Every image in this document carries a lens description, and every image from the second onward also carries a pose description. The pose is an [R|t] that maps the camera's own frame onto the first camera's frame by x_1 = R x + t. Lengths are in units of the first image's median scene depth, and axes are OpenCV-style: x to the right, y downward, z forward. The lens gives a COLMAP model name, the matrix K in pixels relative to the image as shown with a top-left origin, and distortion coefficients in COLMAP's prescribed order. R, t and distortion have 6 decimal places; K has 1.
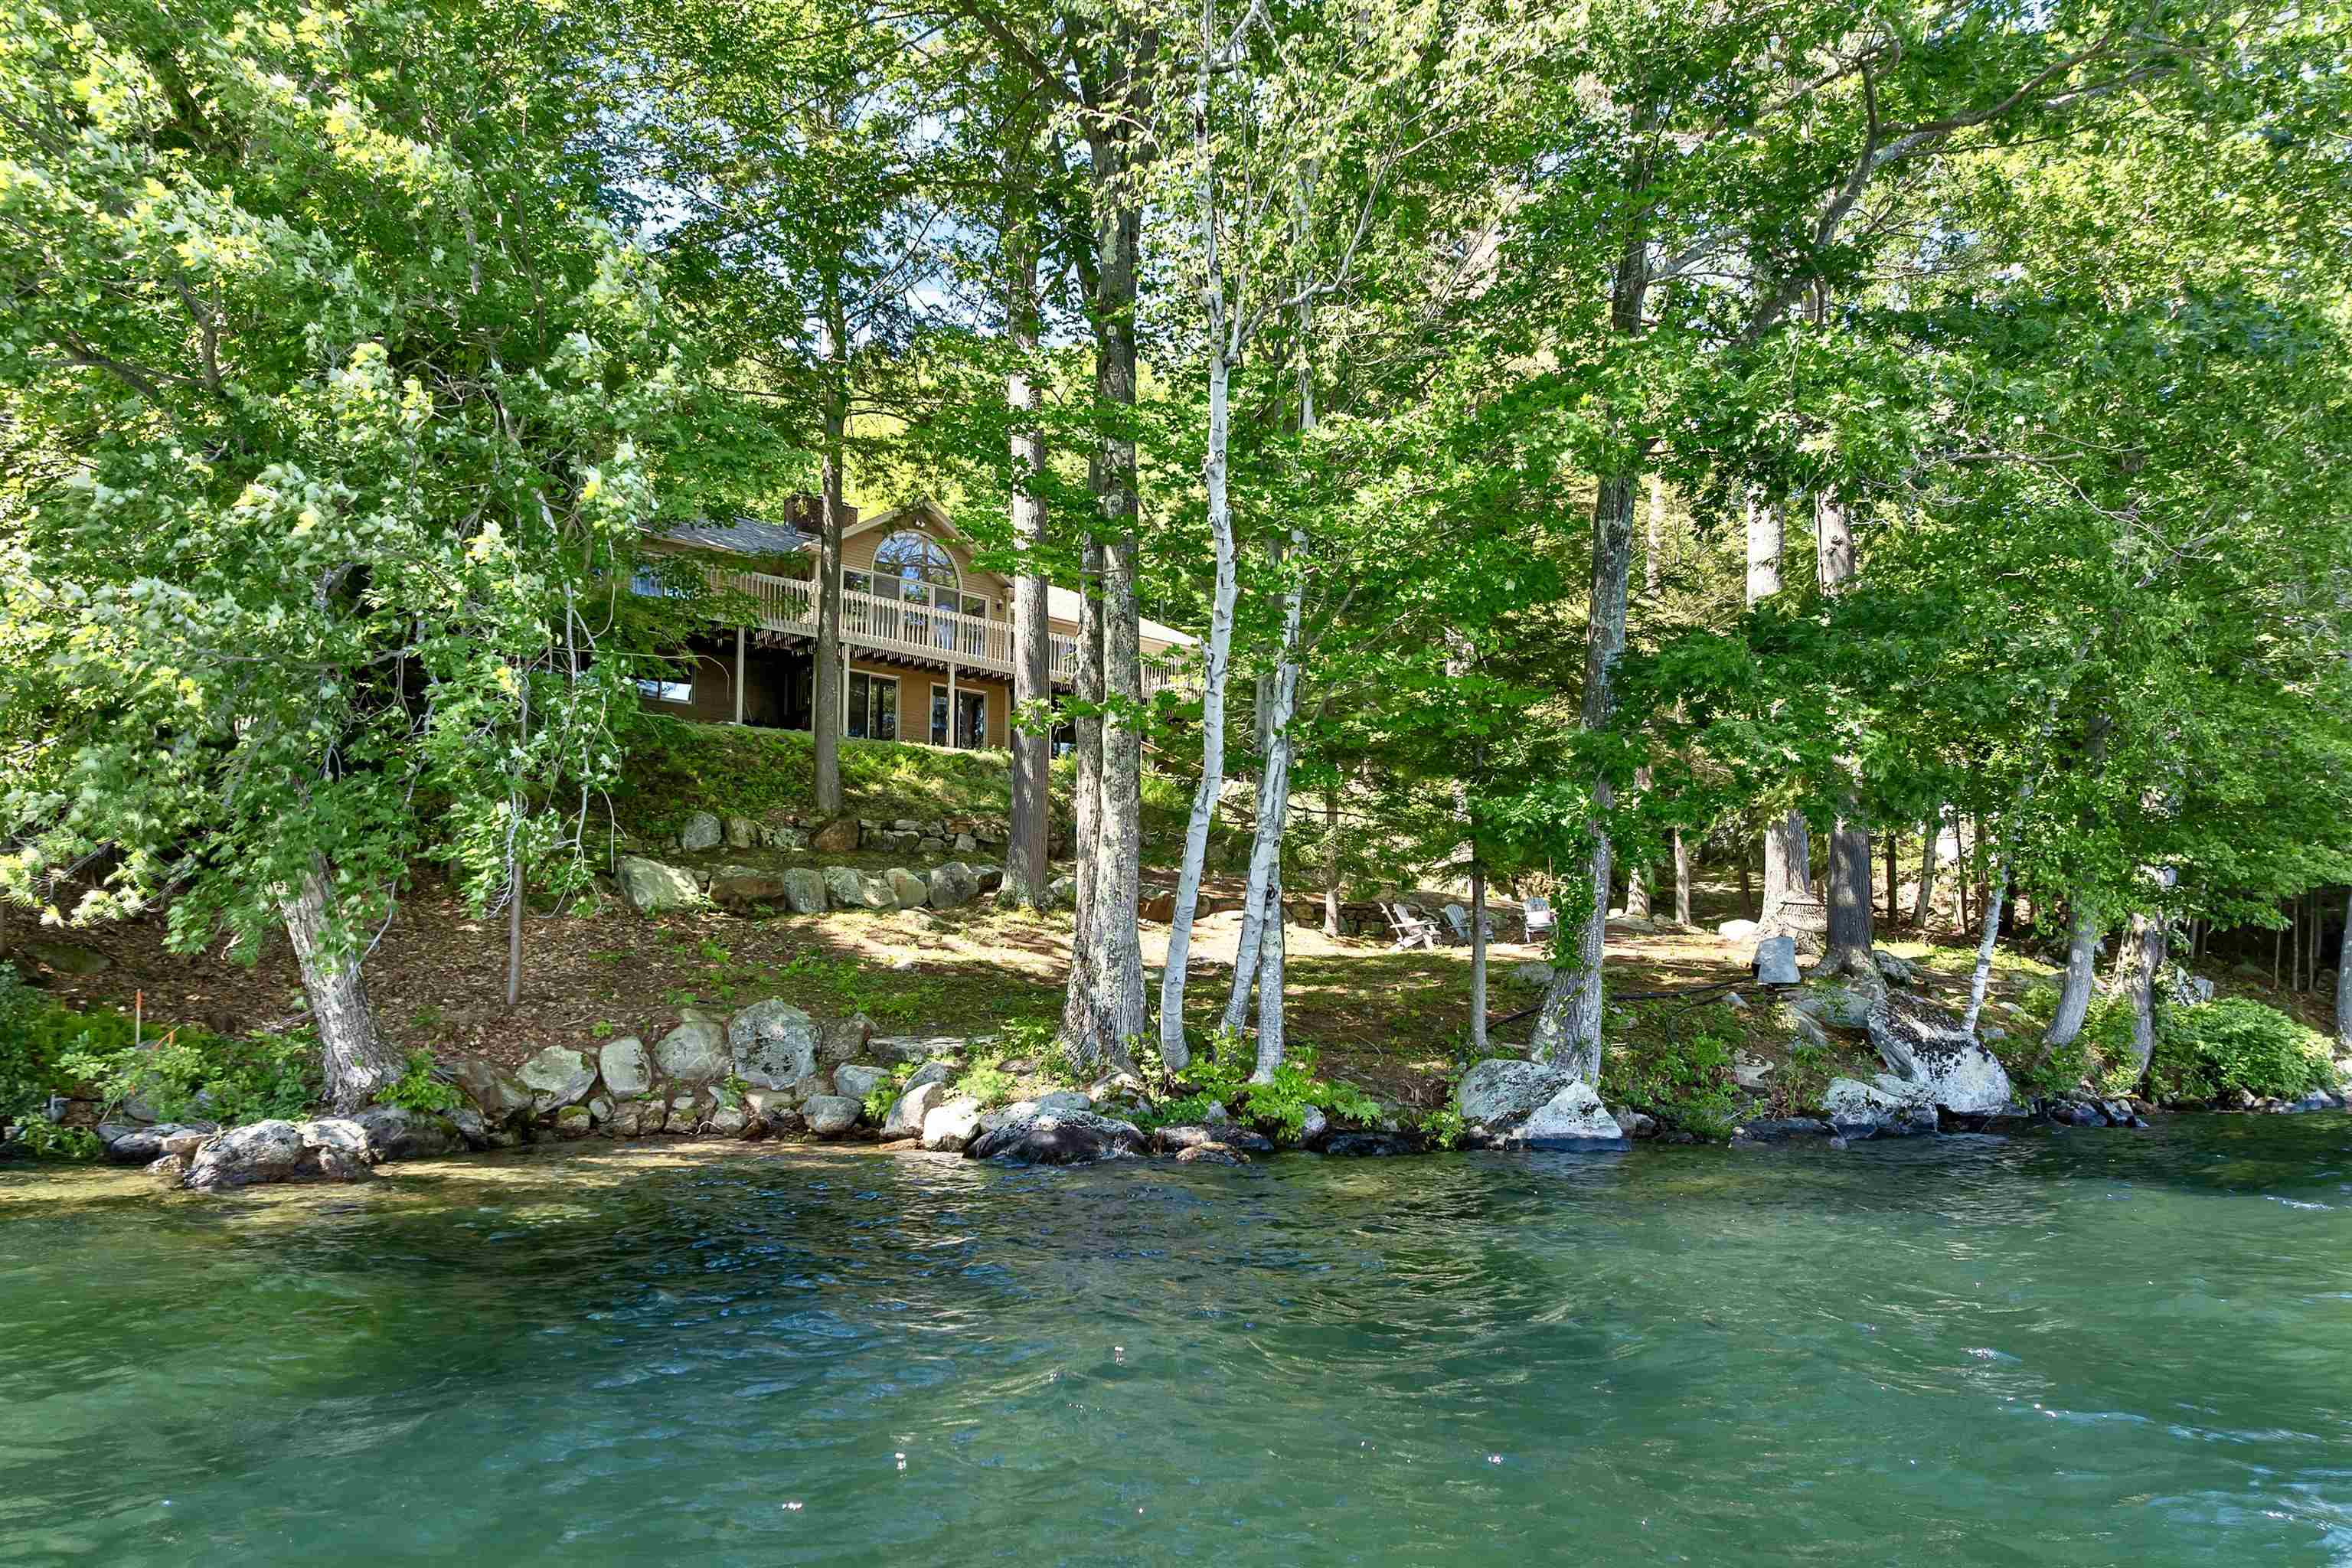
lens RADIAL K [[1656.5, 0, 1175.0], [0, 1656.5, 781.8], [0, 0, 1]] dist [-0.036227, -0.004788]
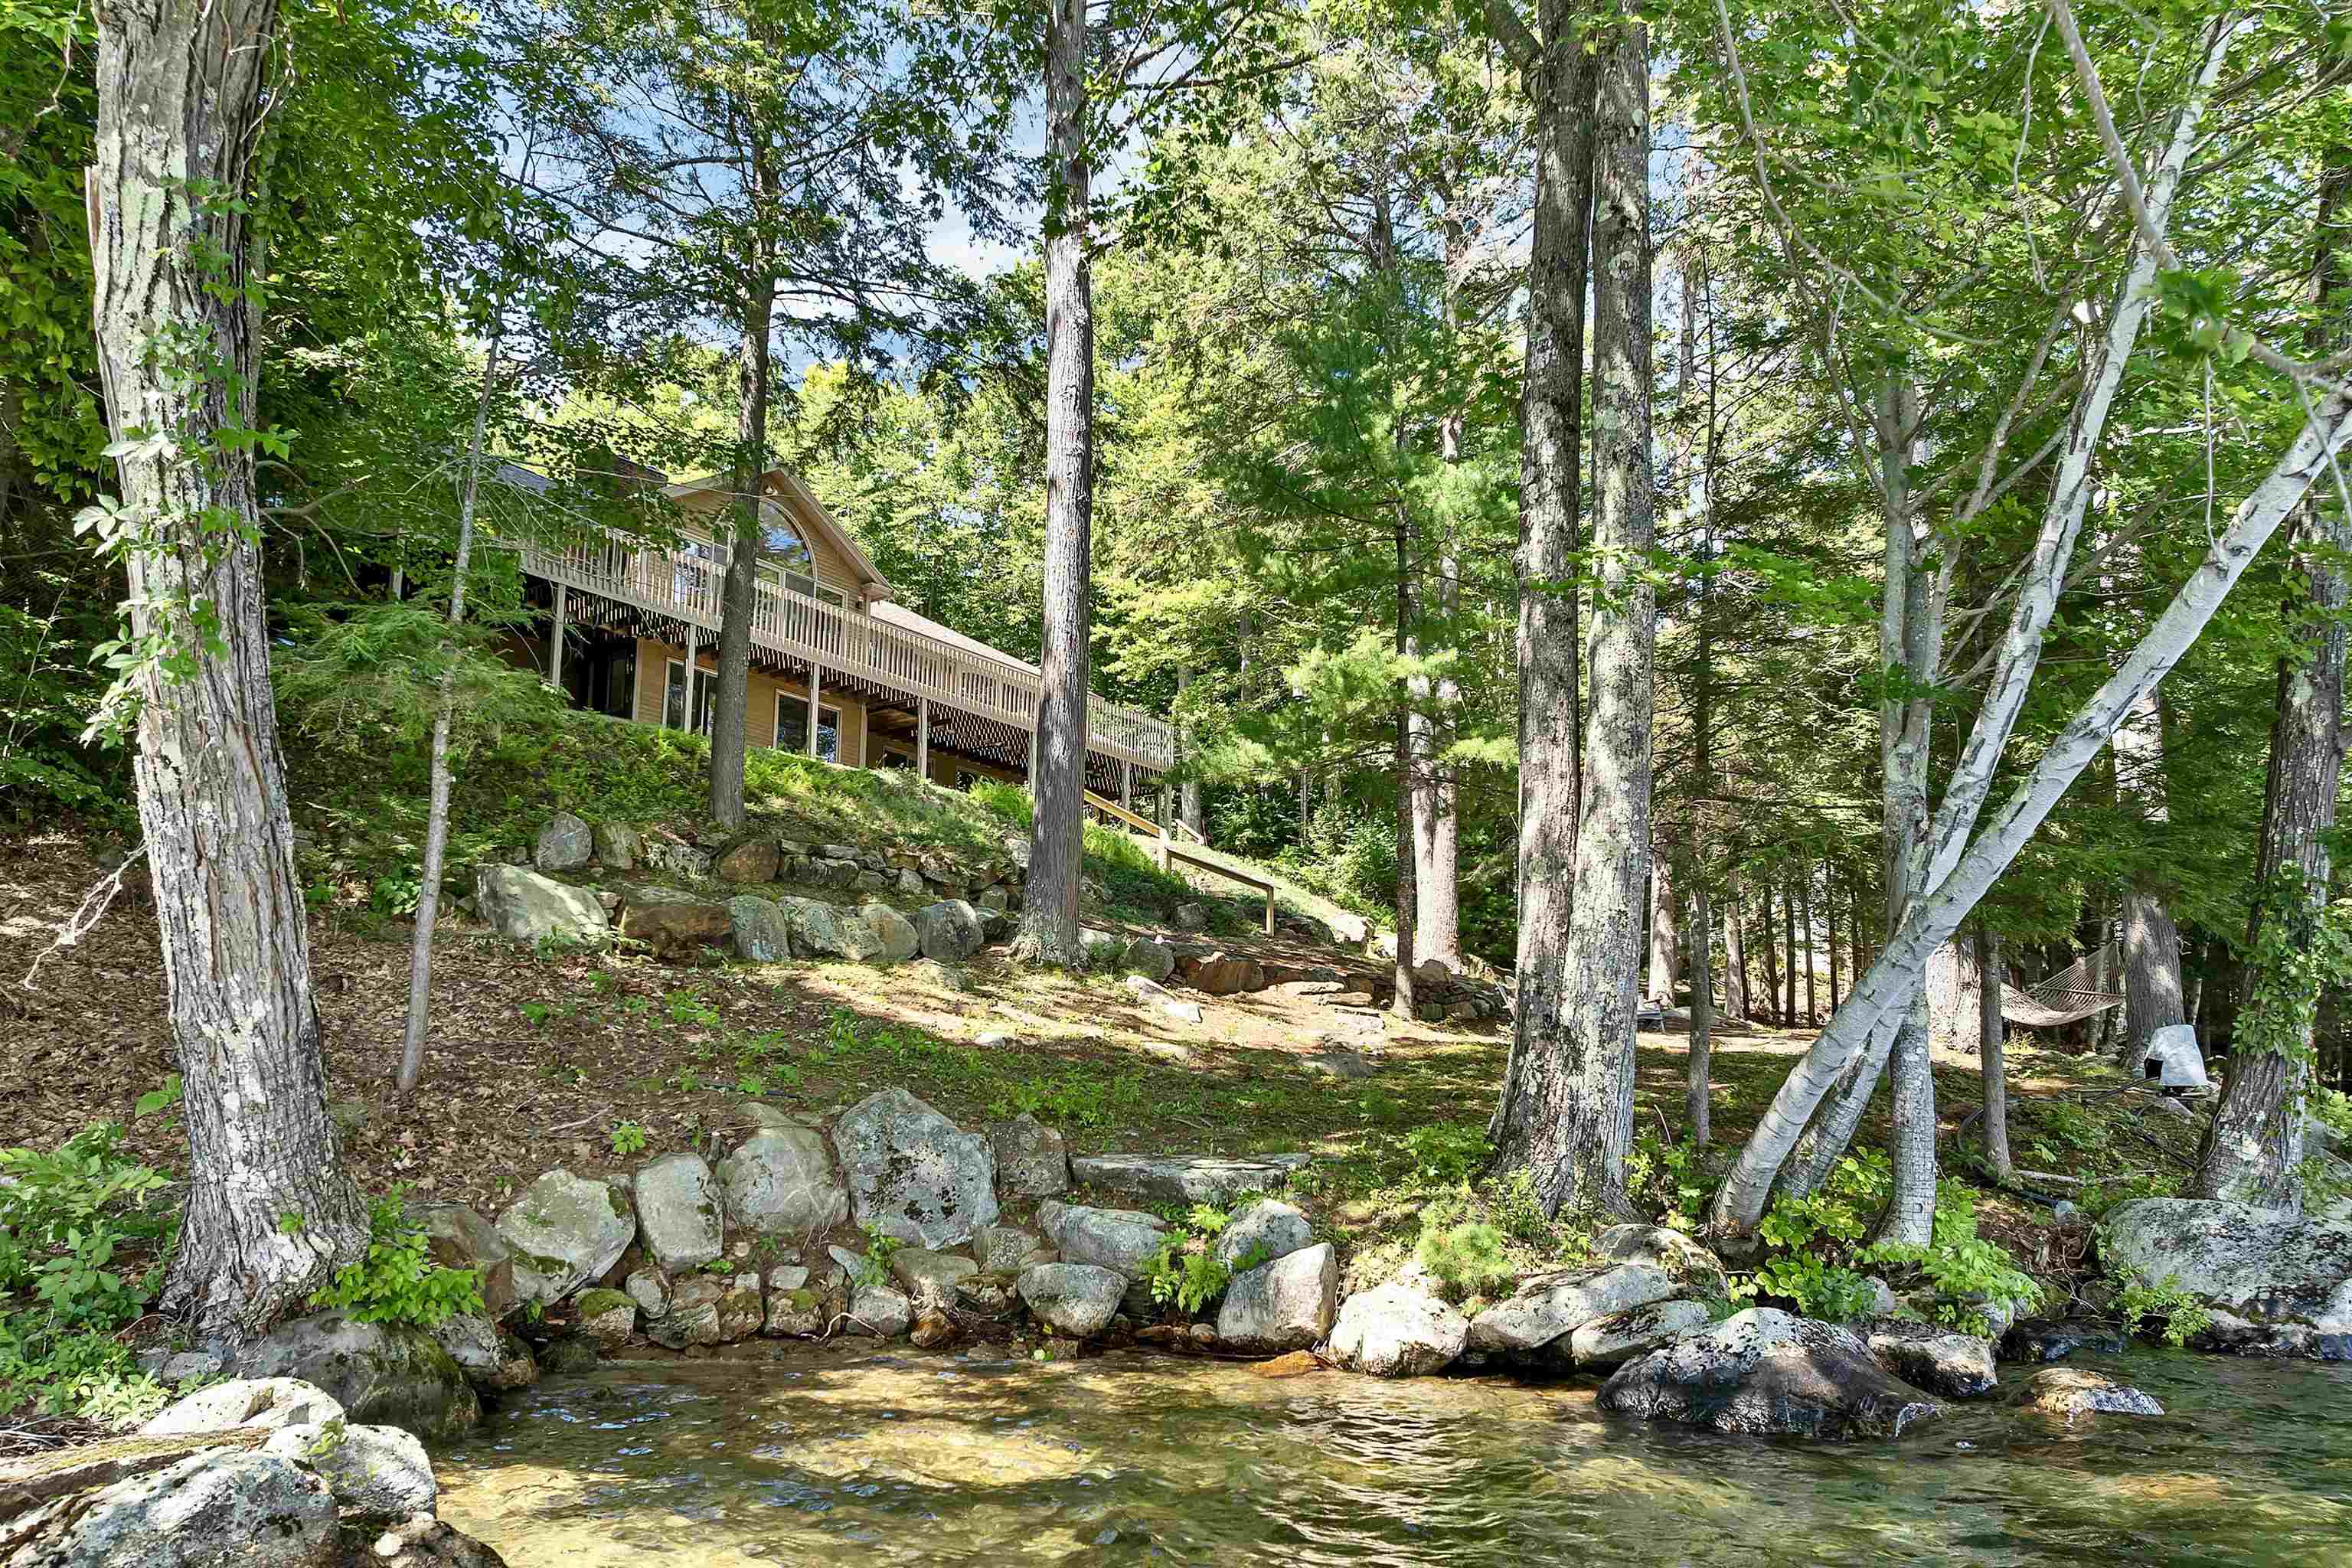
lens RADIAL K [[1656.5, 0, 1176.5], [0, 1656.5, 793.7], [0, 0, 1]] dist [-0.036227, -0.004788]
pose [[0.974450, 0.056445, 0.217397, -0.300703], [-0.044562, 0.997252, -0.059183, 0.062396], [-0.220140, 0.047983, 0.974287, 0.436057]]
